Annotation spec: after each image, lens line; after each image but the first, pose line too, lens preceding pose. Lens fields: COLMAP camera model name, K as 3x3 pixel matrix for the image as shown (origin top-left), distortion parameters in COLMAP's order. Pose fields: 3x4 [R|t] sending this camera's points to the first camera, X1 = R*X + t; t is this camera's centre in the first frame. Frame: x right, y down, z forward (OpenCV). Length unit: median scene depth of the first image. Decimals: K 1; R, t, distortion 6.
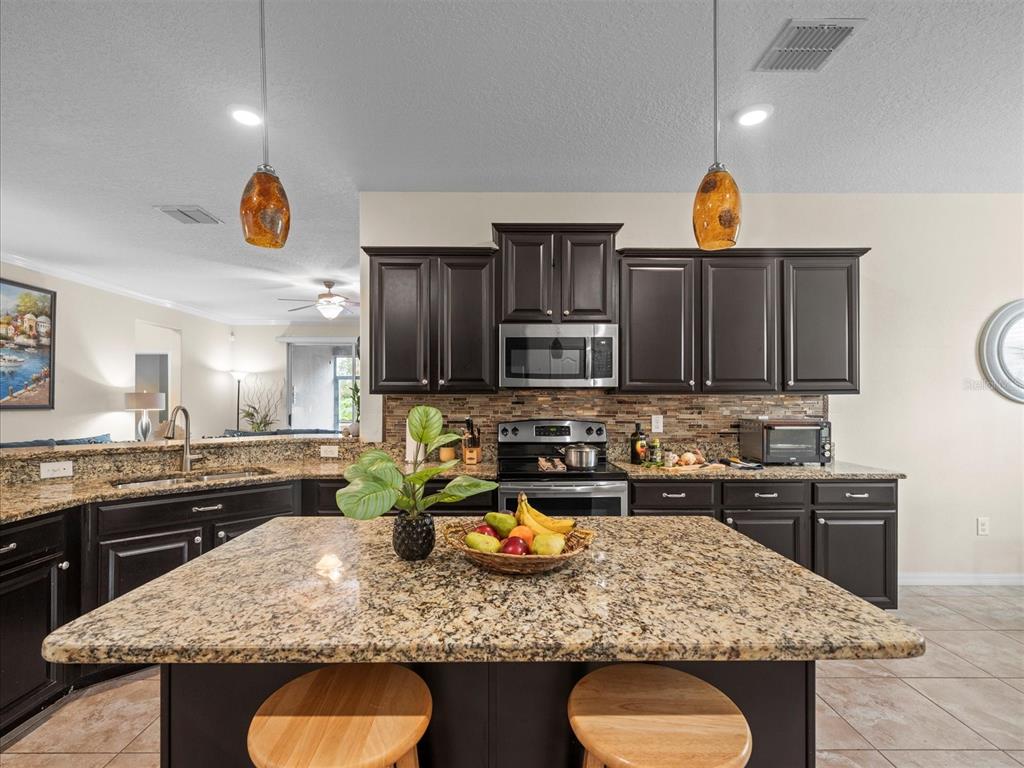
lens RADIAL K [[483.5, 0, 506.9], [0, 483.5, 396.3], [0, 0, 1]] dist [-0.001955, -0.000049]
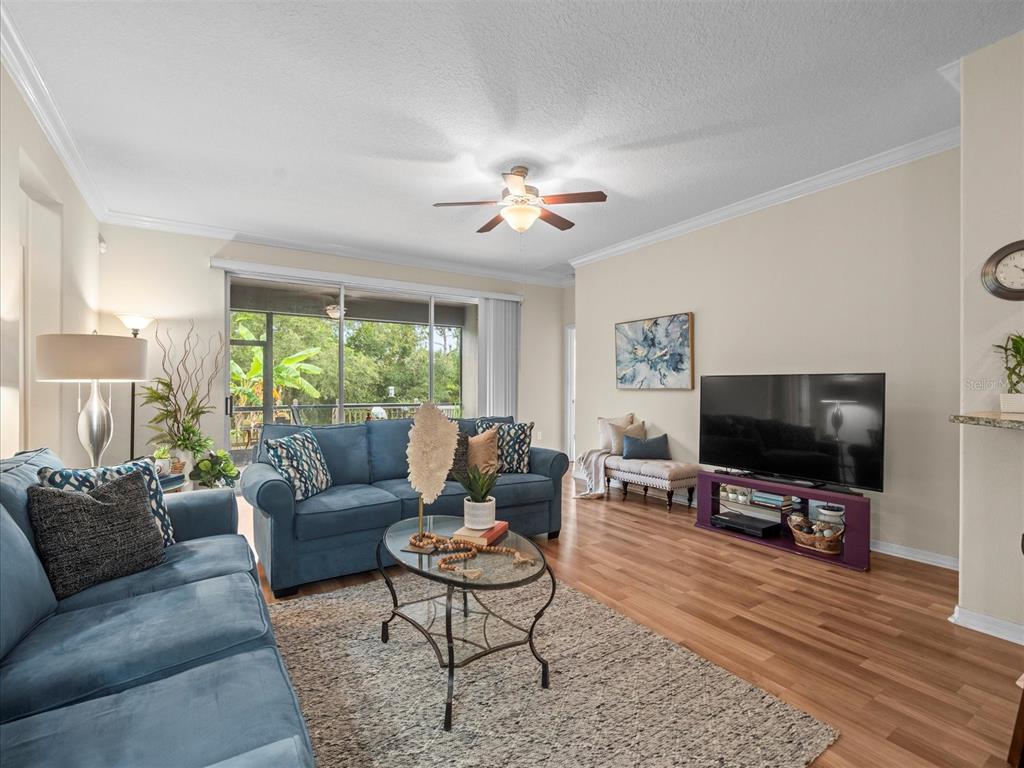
lens RADIAL K [[477.6, 0, 512.0], [0, 477.6, 384.0], [0, 0, 1]] dist [-0.002792, -0.000263]
pose [[0.840971, 0.002077, 0.541076, -1.236995], [-0.004621, 0.999984, 0.003345, 0.050305], [-0.541060, -0.005313, 0.840967, 0.902695]]
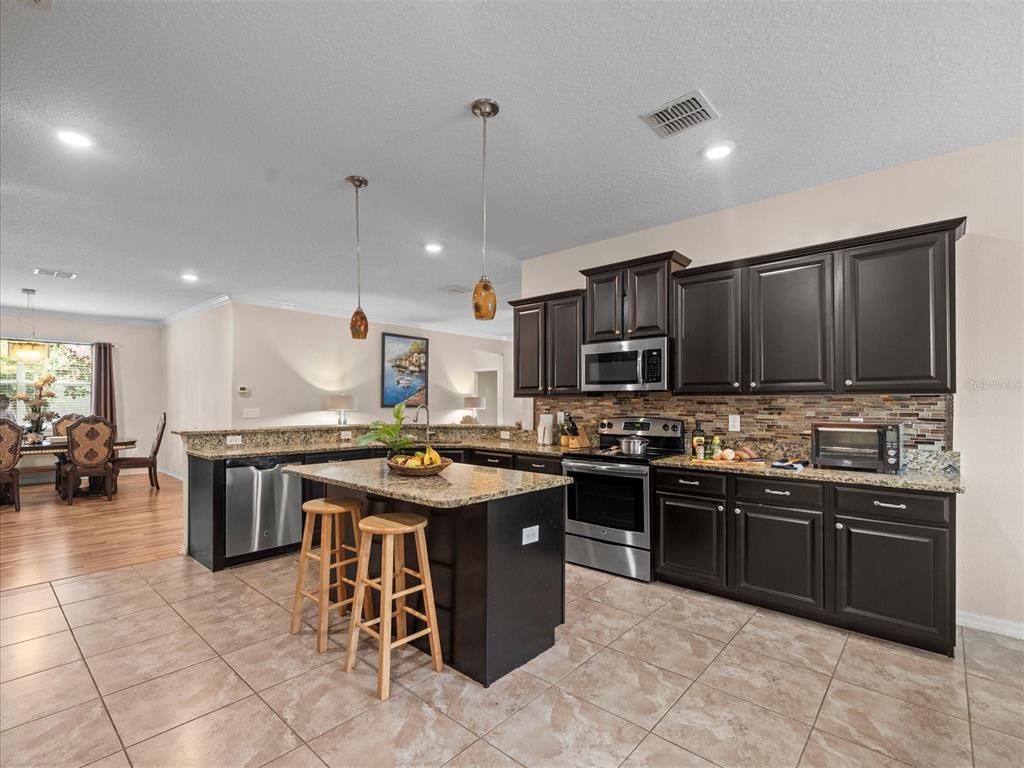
lens RADIAL K [[483.5, 0, 506.9], [0, 483.5, 396.3], [0, 0, 1]] dist [-0.001955, -0.000049]
pose [[0.741315, -0.008076, -0.671108, 0.654180], [0.002794, 0.999956, -0.008947, 0.005641], [0.671151, 0.004757, 0.741305, -0.127203]]
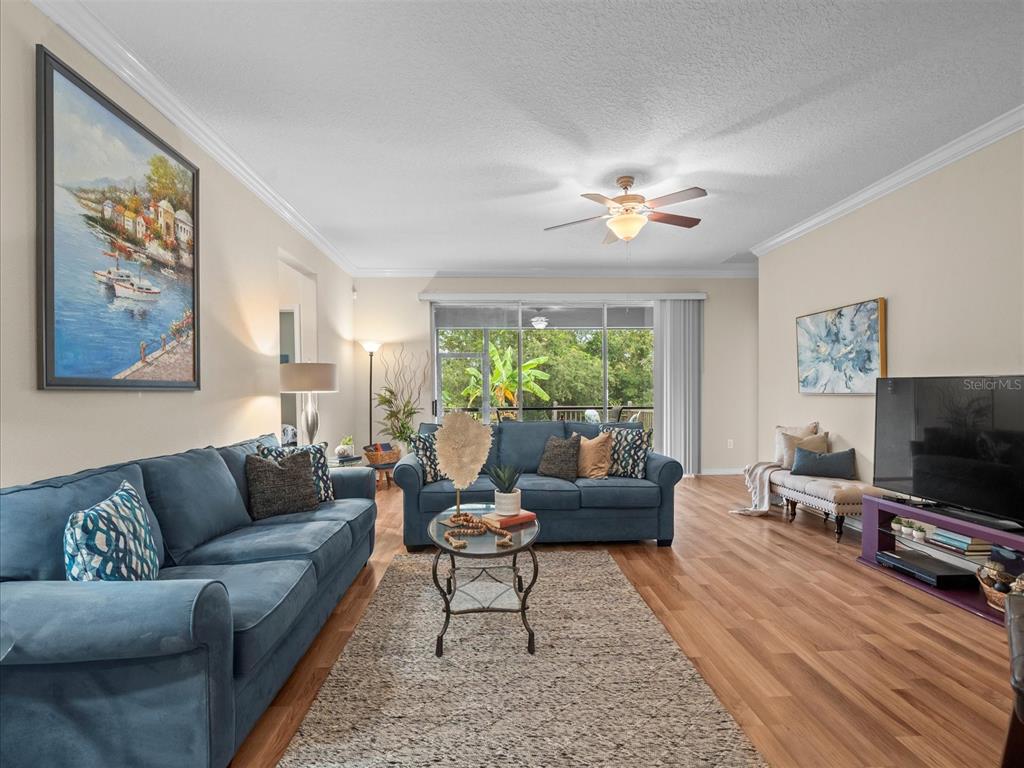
lens RADIAL K [[483.5, 0, 506.9], [0, 483.5, 396.3], [0, 0, 1]] dist [-0.001955, -0.000049]
pose [[0.999066, -0.009617, 0.042128, -0.968673], [0.008603, 0.999671, 0.024180, 0.037700], [-0.042347, -0.023795, 0.998820, 0.701290]]
